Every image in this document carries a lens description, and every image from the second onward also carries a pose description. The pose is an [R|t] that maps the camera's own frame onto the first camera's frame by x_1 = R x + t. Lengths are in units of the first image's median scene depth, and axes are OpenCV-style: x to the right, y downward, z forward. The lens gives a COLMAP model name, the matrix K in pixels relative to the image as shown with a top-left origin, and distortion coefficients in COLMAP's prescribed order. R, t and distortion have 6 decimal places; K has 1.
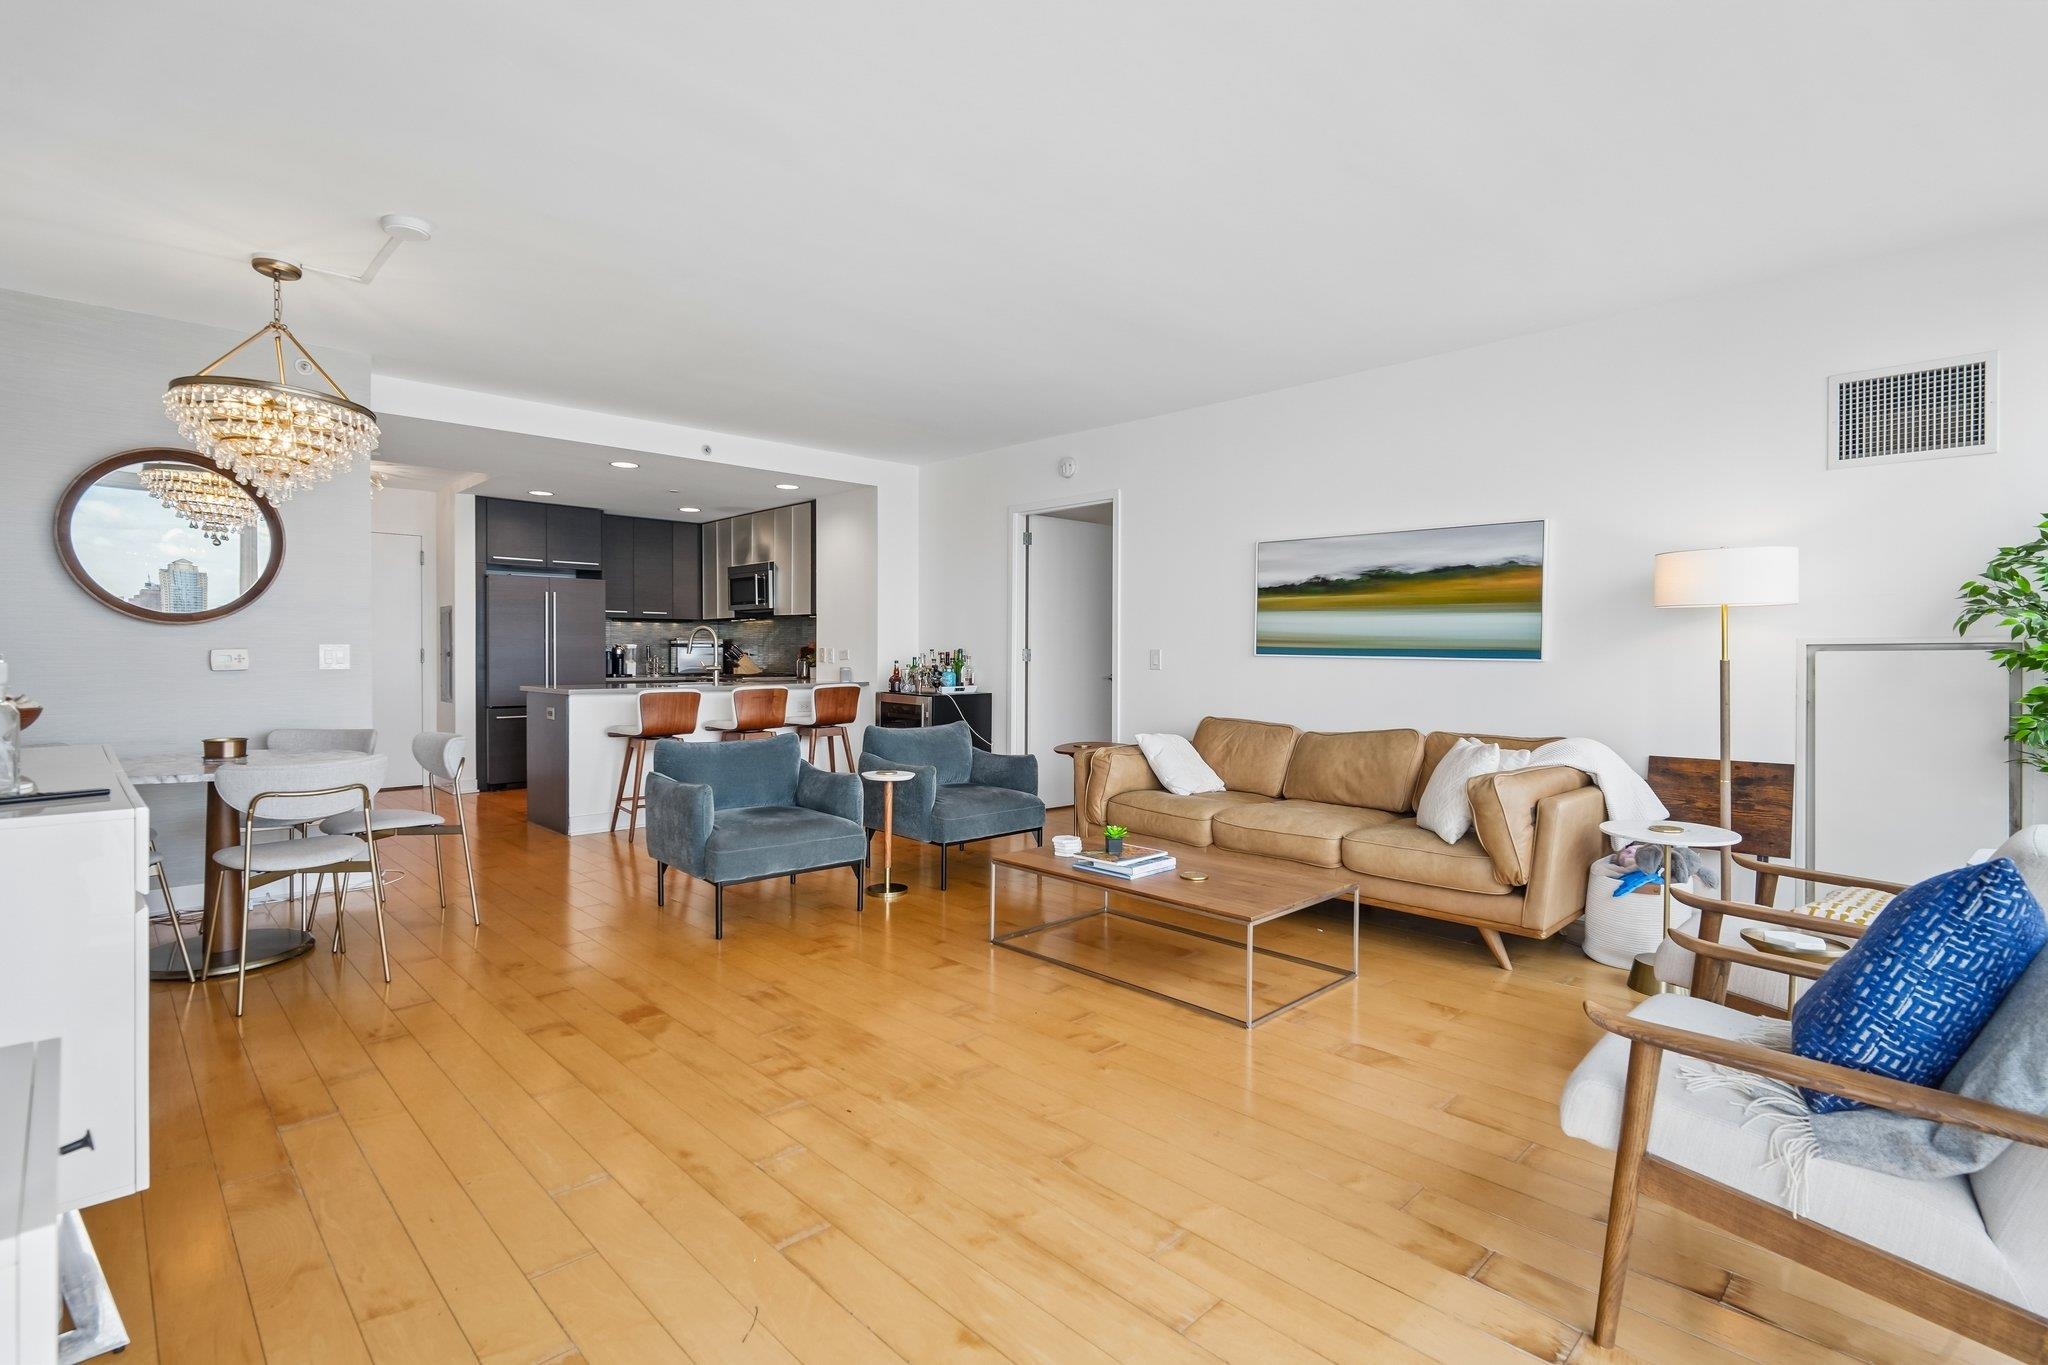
lens RADIAL K [[968.2, 0, 1026.1], [0, 968.2, 656.1], [0, 0, 1]] dist [0.000910, -0.004106]
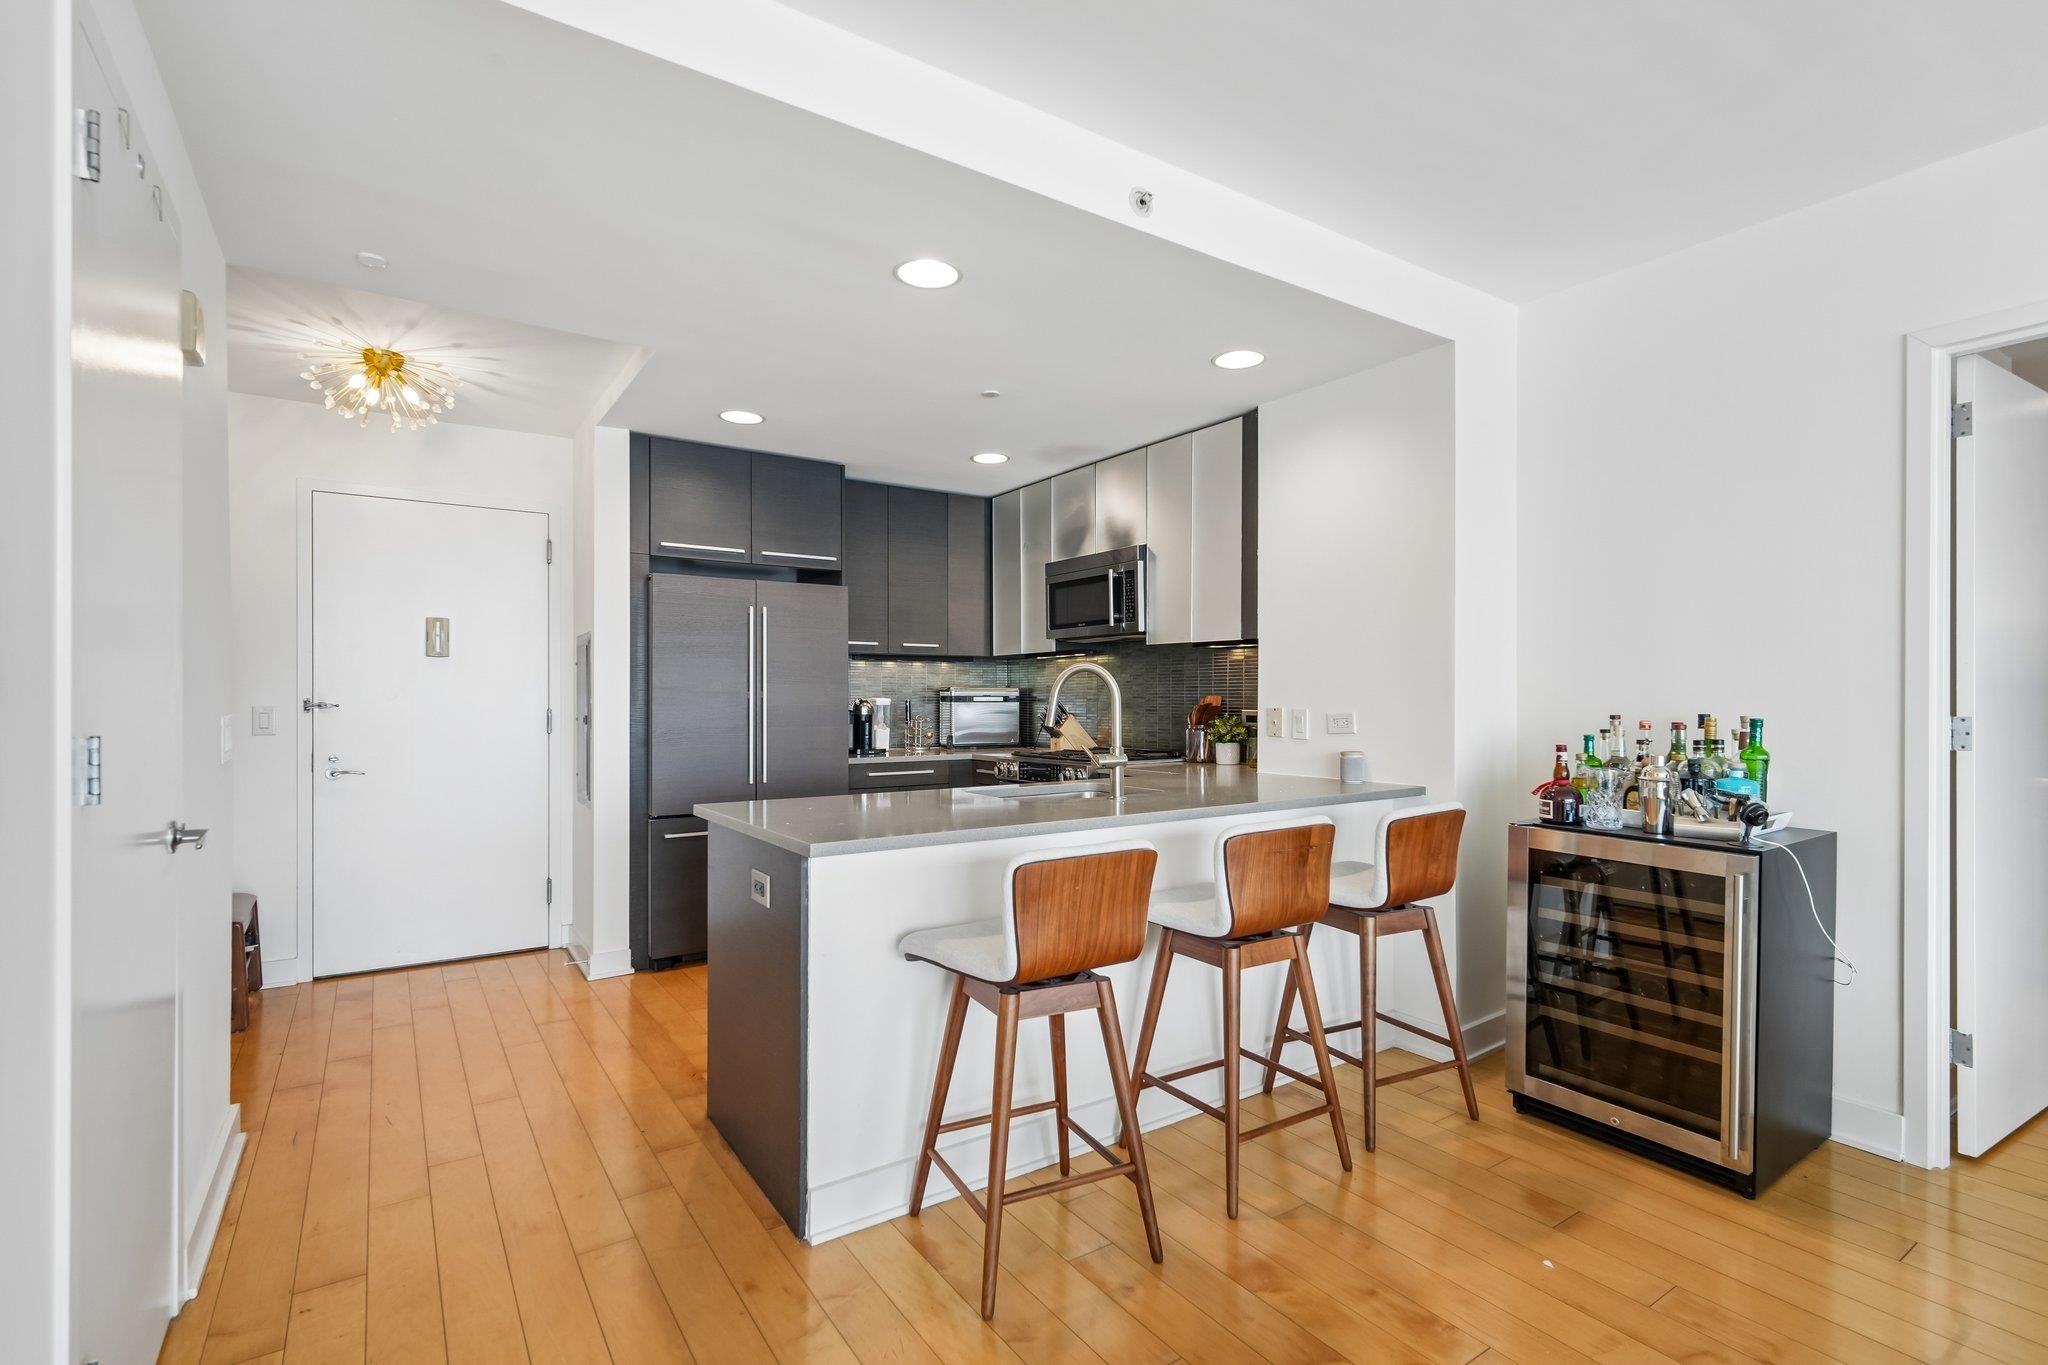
lens RADIAL K [[968.2, 0, 1019.7], [0, 968.2, 689.9], [0, 0, 1]] dist [0.000910, -0.004106]
pose [[0.982320, -0.003812, -0.187170, -0.372852], [0.001777, 0.999938, -0.011038, -0.018784], [0.187200, 0.010510, 0.982266, 0.751938]]
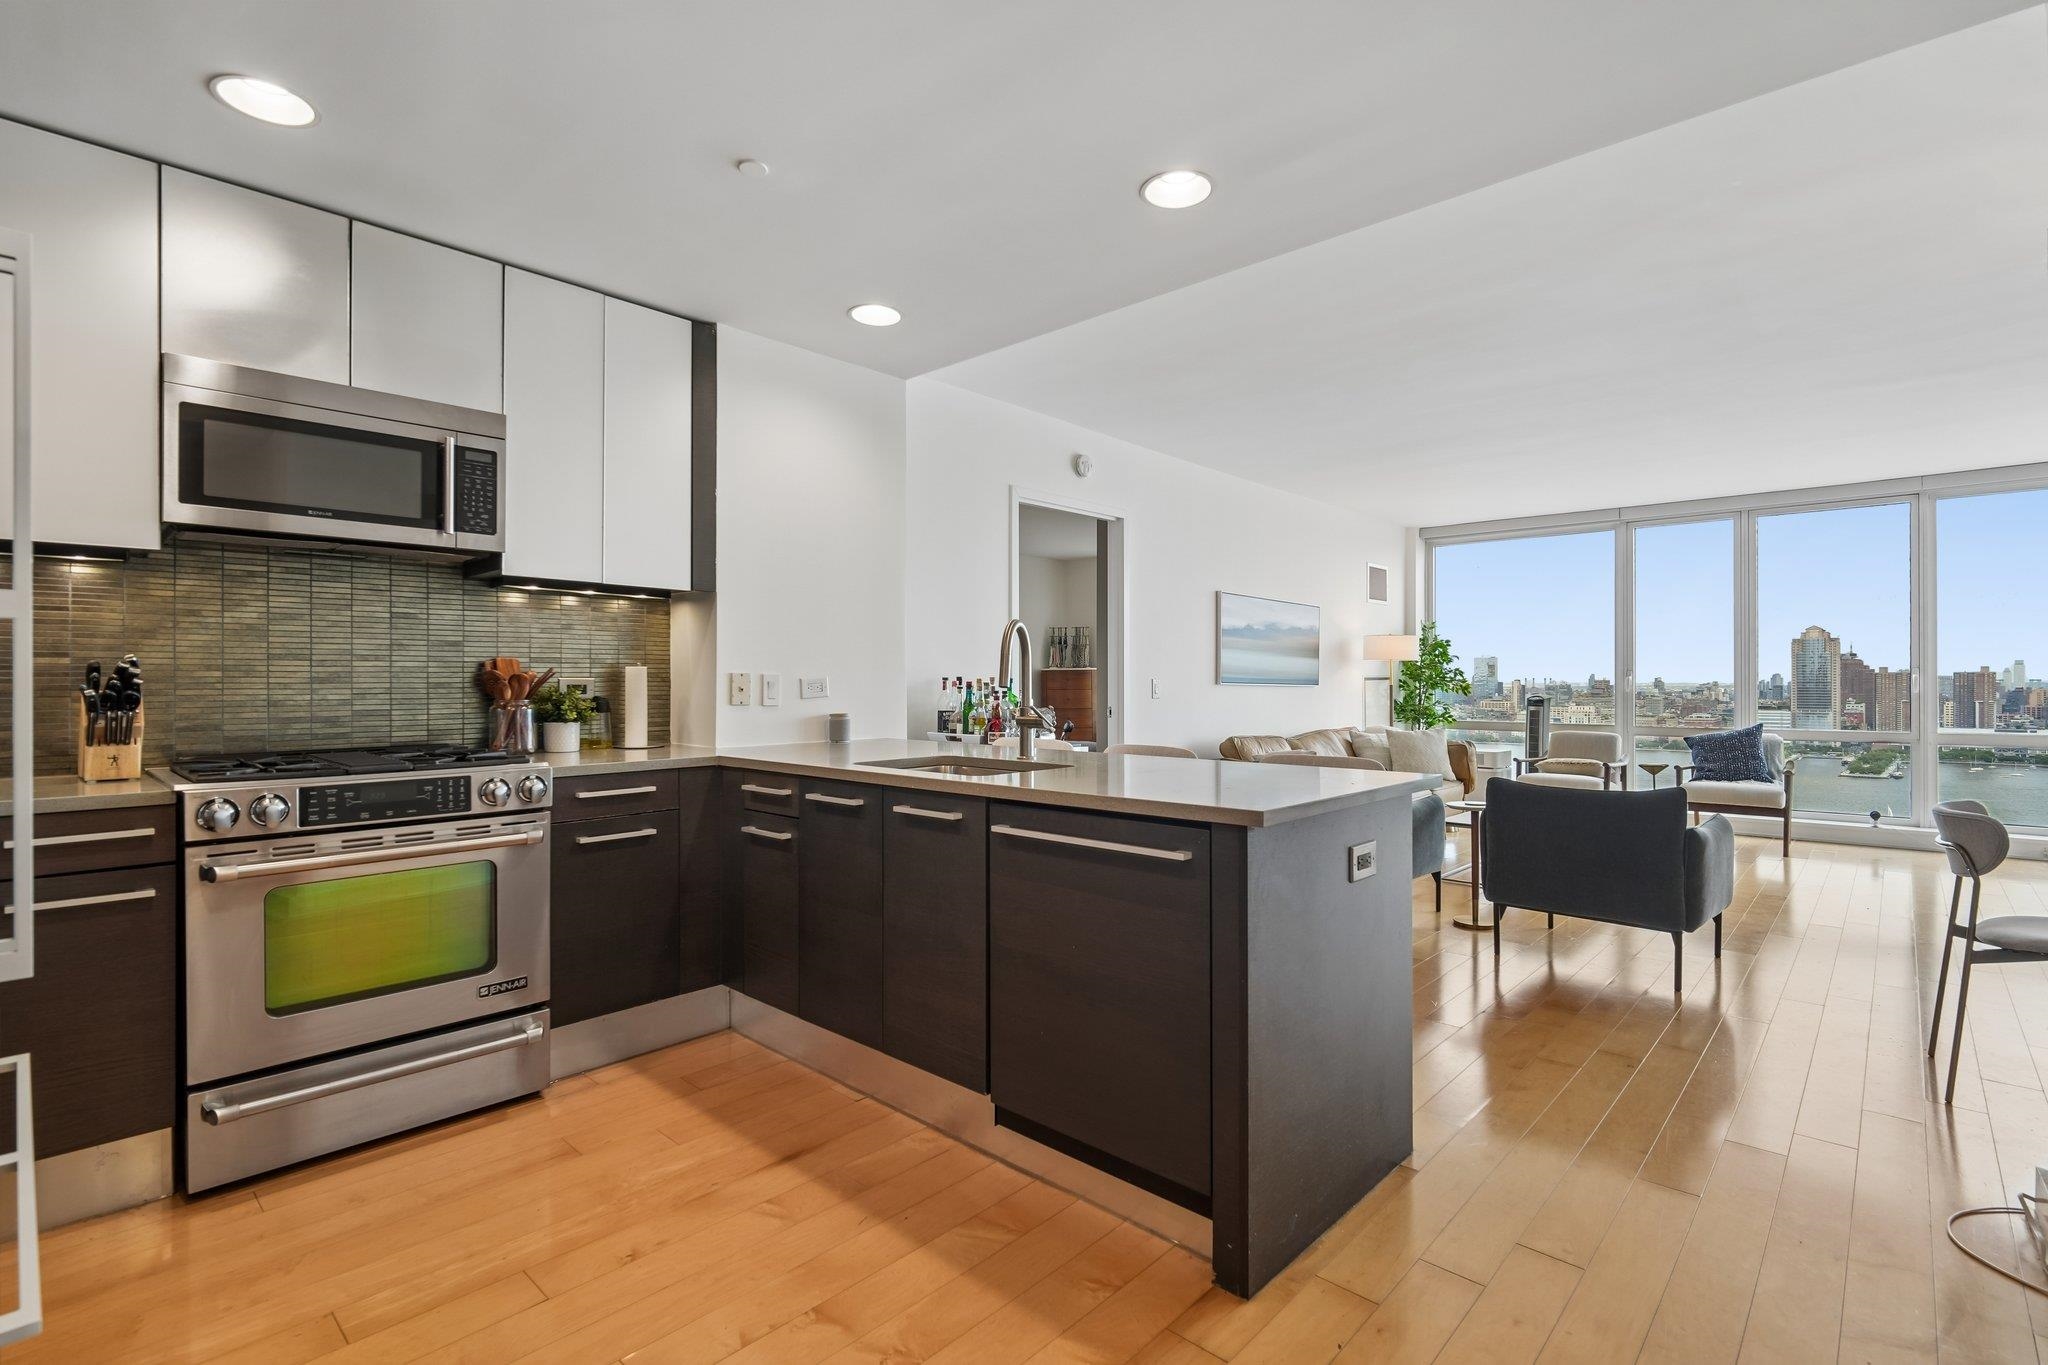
lens RADIAL K [[968.2, 0, 1029.2], [0, 968.2, 672.6], [0, 0, 1]] dist [0.000910, -0.004106]
pose [[-0.061357, 0.008030, 0.998084, -0.990242], [0.004414, 0.999960, -0.007774, -0.007164], [-0.998106, 0.003929, -0.061390, 1.358223]]
